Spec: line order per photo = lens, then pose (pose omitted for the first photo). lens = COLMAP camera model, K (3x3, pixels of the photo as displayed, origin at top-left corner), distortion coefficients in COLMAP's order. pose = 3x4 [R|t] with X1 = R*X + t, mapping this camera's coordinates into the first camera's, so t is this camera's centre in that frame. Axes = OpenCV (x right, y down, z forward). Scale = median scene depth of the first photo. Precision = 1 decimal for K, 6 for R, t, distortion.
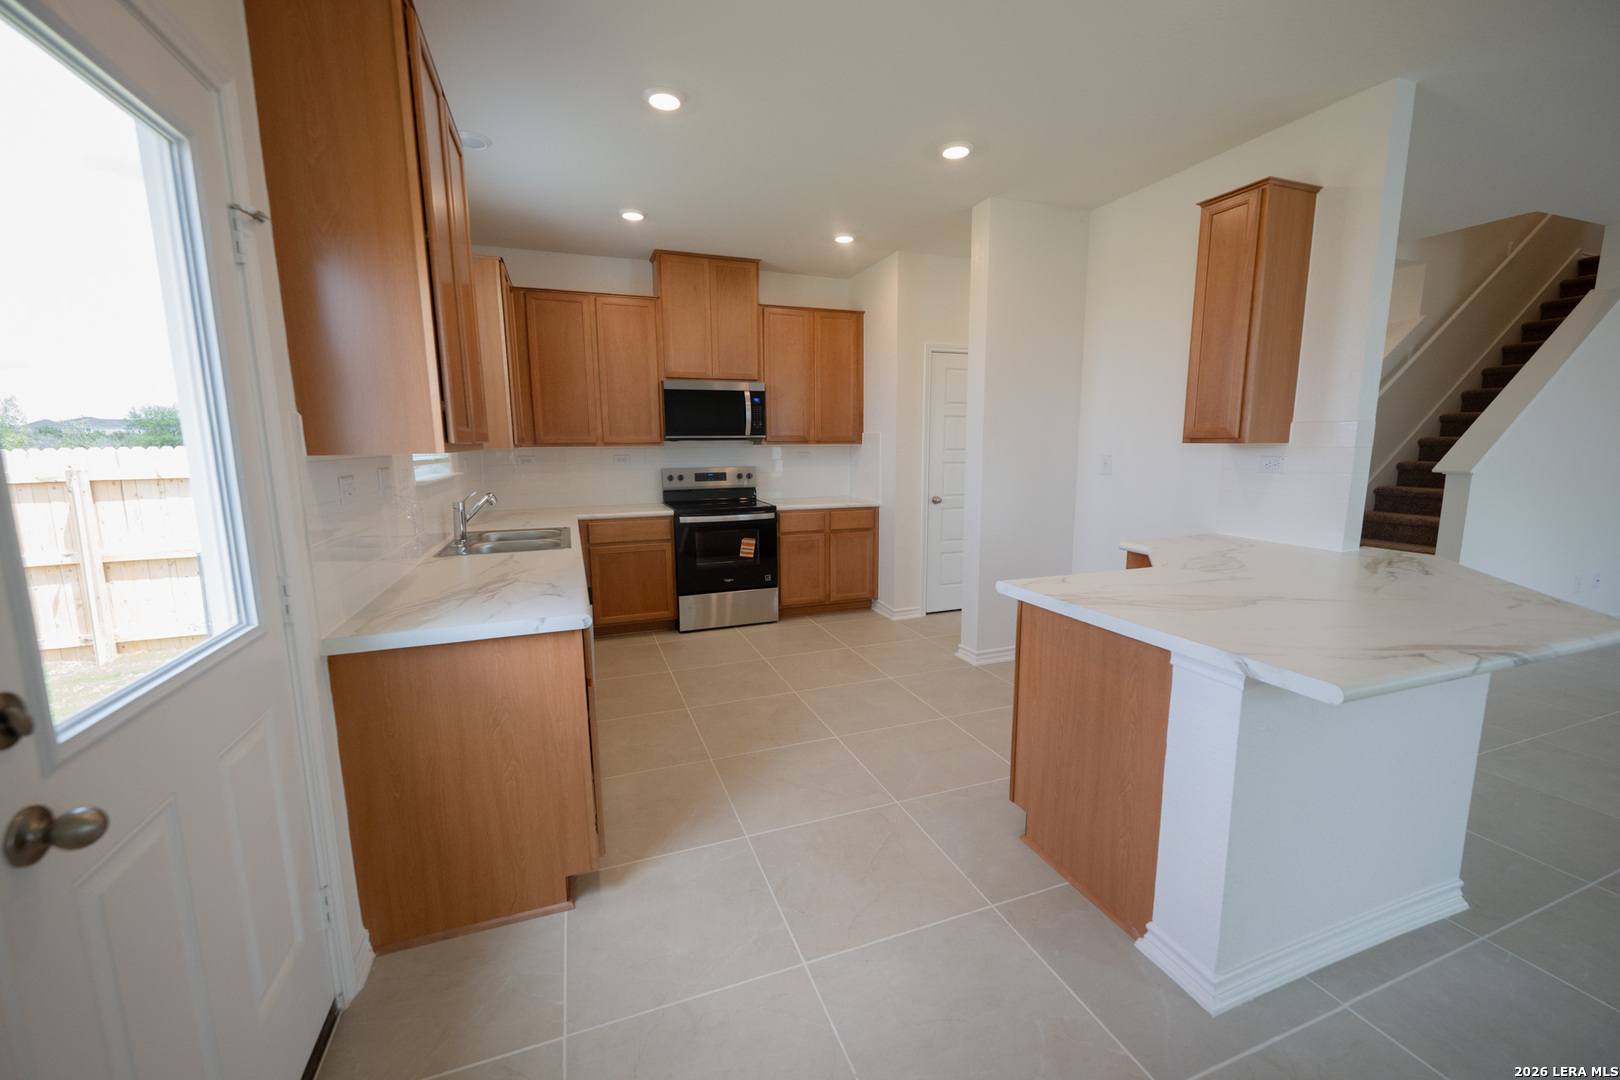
lens RADIAL K [[641.1, 0, 811.0], [0, 641.1, 540.6], [0, 0, 1]] dist [0.001567, -0.000618]
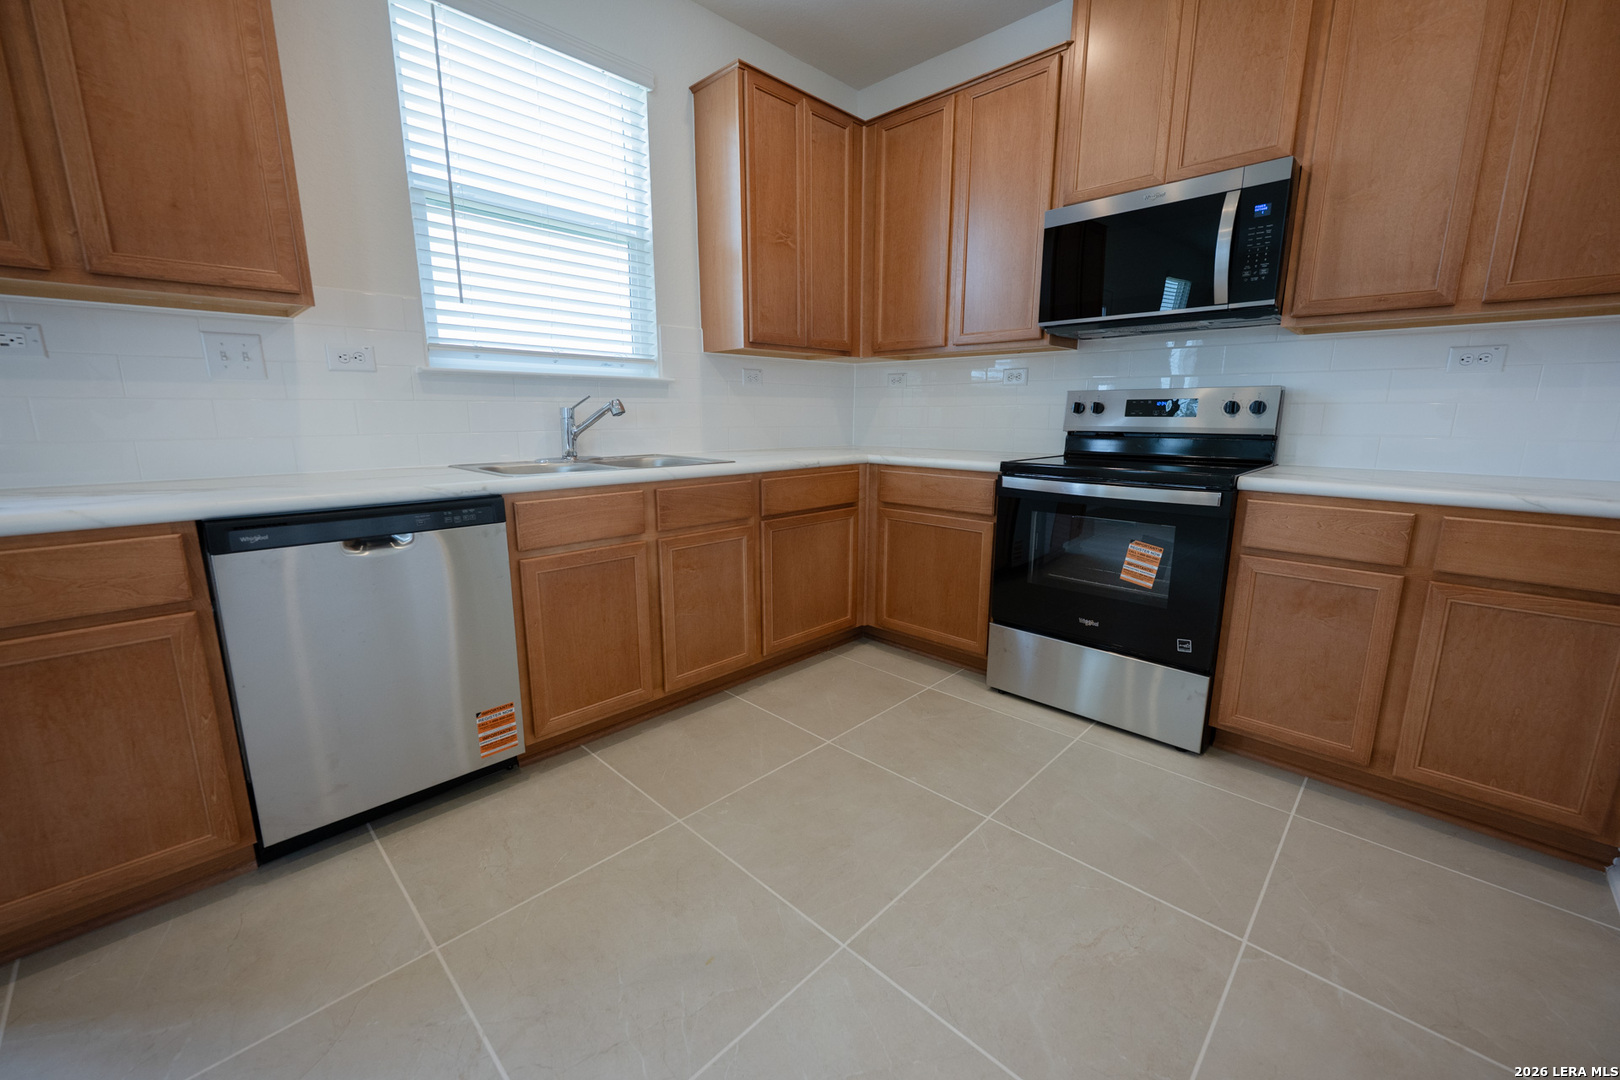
lens RADIAL K [[641.1, 0, 811.3], [0, 641.1, 535.7], [0, 0, 1]] dist [0.001567, -0.000618]
pose [[0.429748, 0.182846, -0.884242, 0.184601], [-0.141266, 0.980838, 0.134164, -0.034326], [0.891830, 0.067257, 0.447343, 0.586888]]
